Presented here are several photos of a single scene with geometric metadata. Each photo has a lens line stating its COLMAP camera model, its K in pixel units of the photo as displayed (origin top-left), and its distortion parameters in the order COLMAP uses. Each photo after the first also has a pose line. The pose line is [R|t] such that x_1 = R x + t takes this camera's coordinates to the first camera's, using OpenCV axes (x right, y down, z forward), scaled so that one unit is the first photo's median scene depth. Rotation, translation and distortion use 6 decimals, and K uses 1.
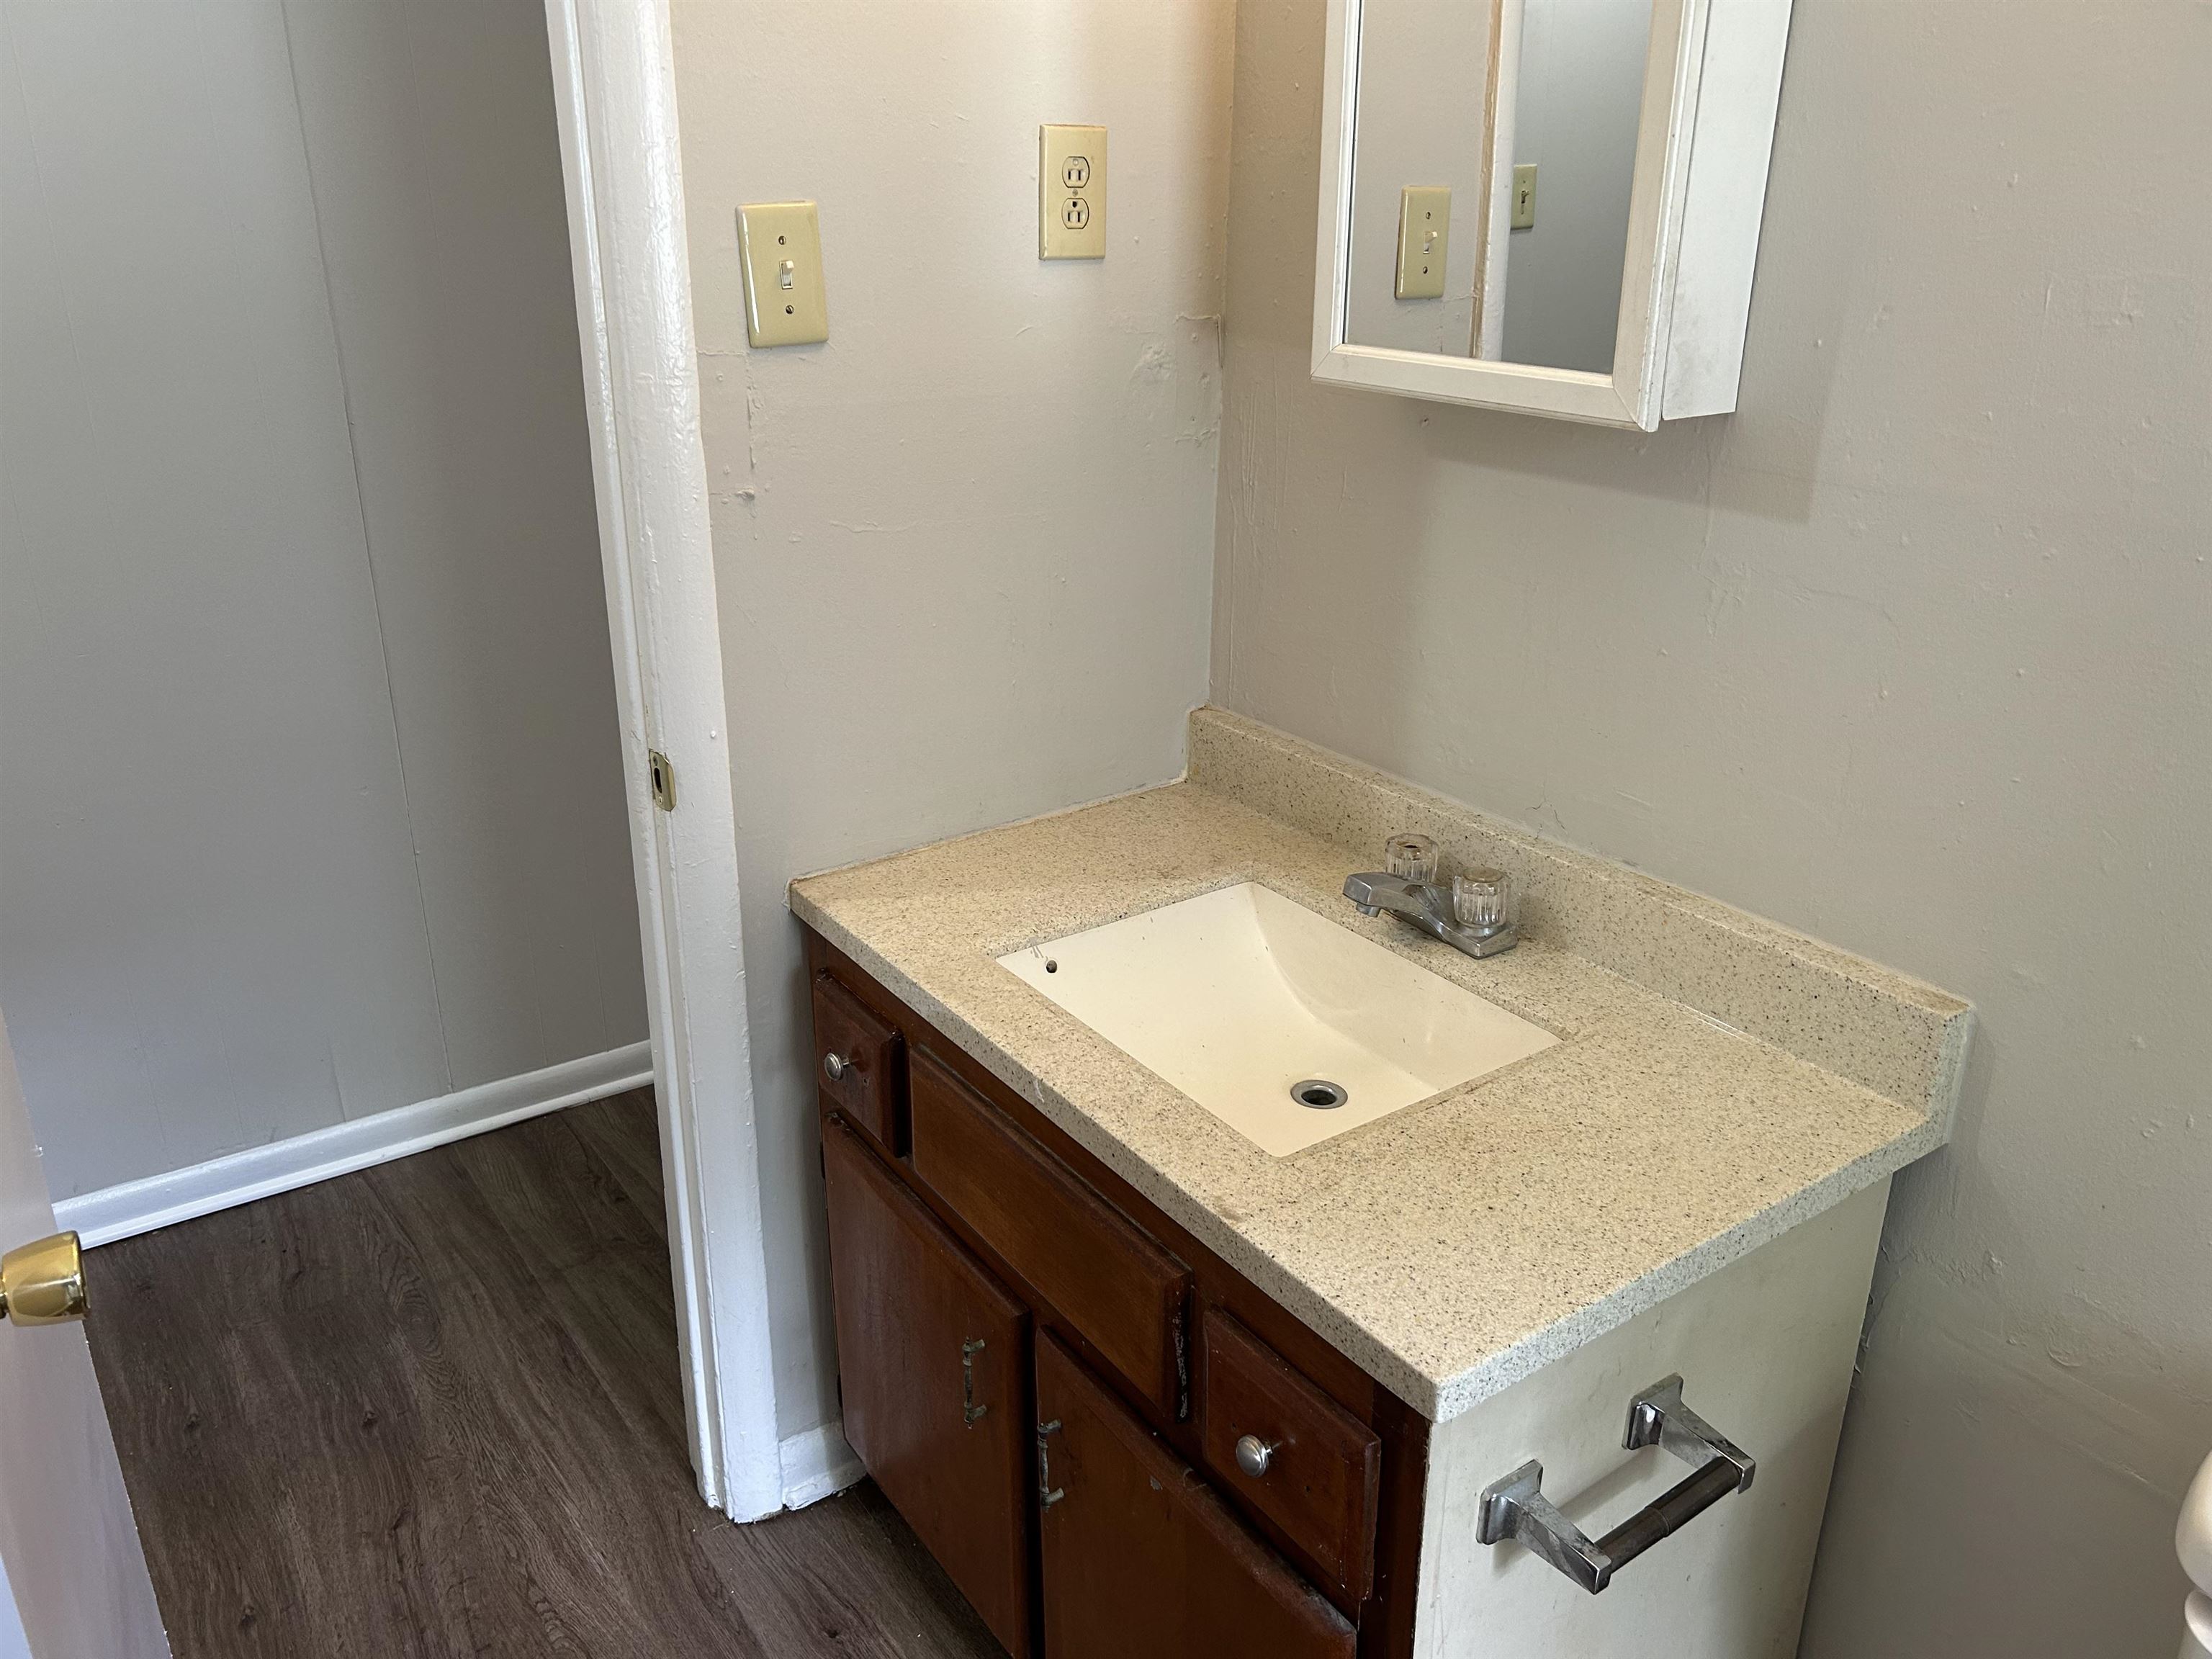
lens RADIAL K [[1665.0, 0, 1106.0], [0, 1665.0, 826.9], [0, 0, 1]] dist [0.059732, -0.051742]
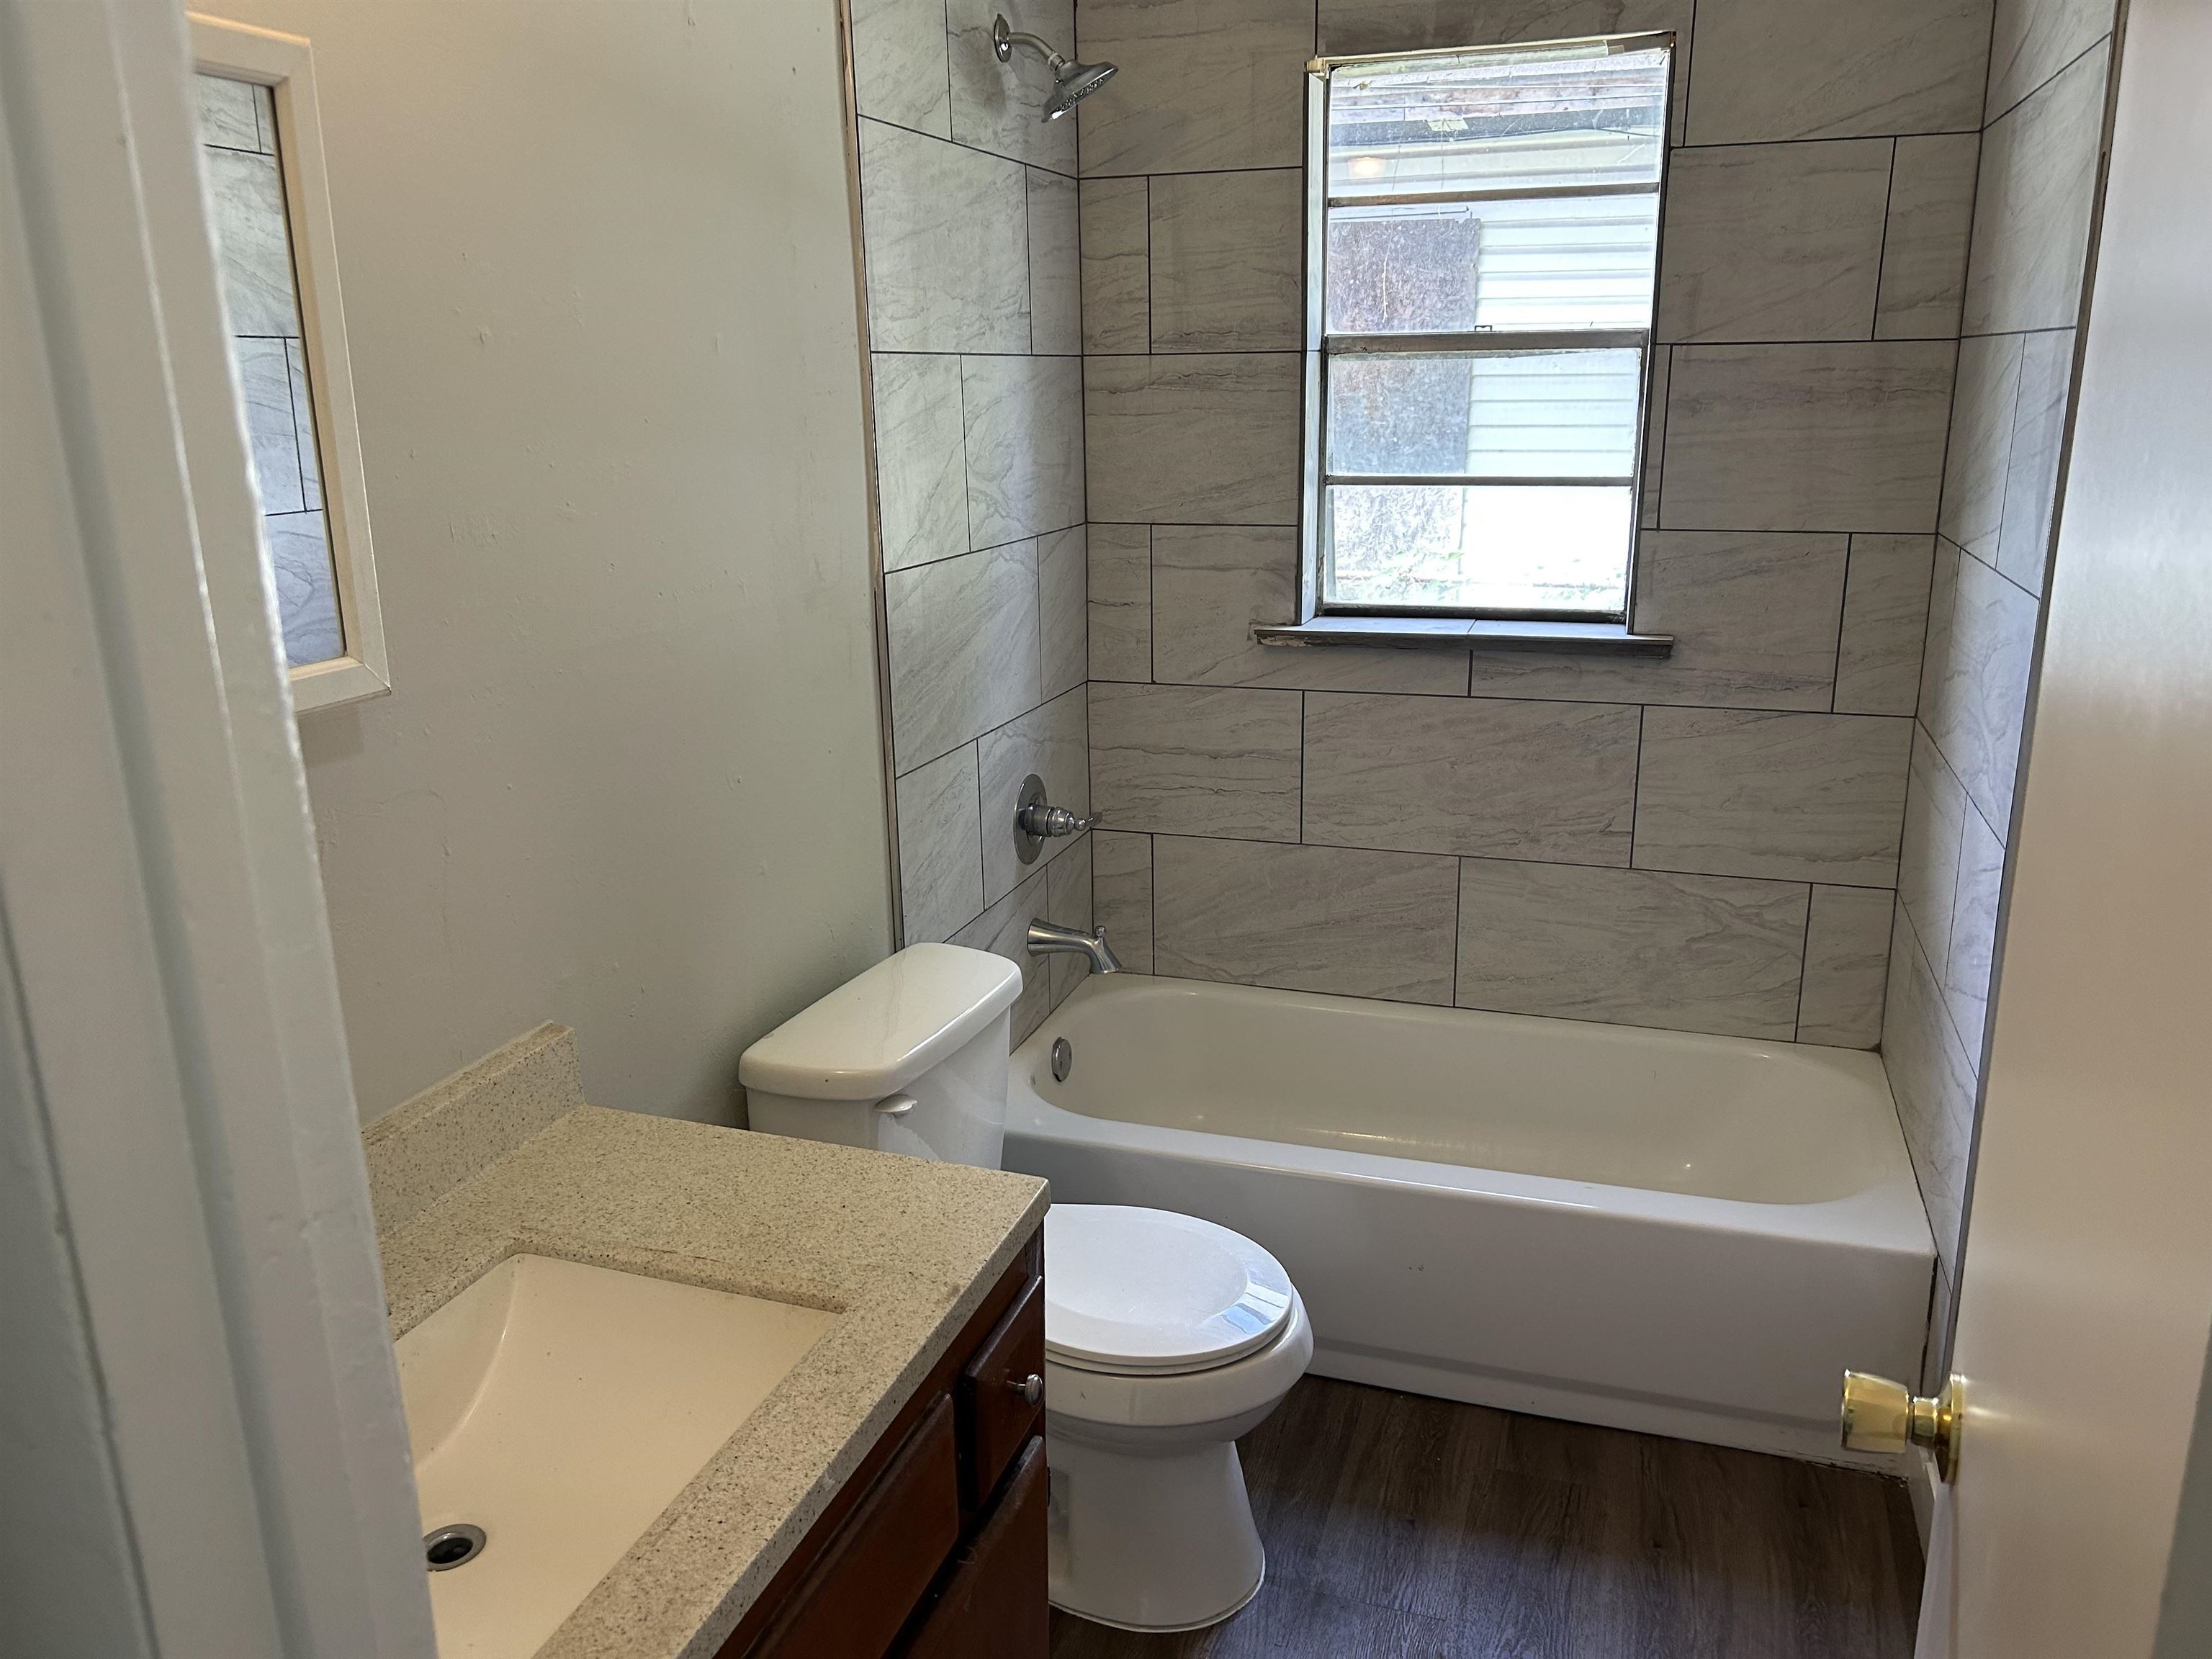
lens RADIAL K [[1665.0, 0, 1107.5], [0, 1665.0, 830.3], [0, 0, 1]] dist [0.059732, -0.051742]
pose [[-0.595604, -0.198897, 0.778265, -0.874444], [0.315341, 0.833189, 0.454263, -0.558199], [-0.738794, 0.515980, -0.433530, 1.316781]]
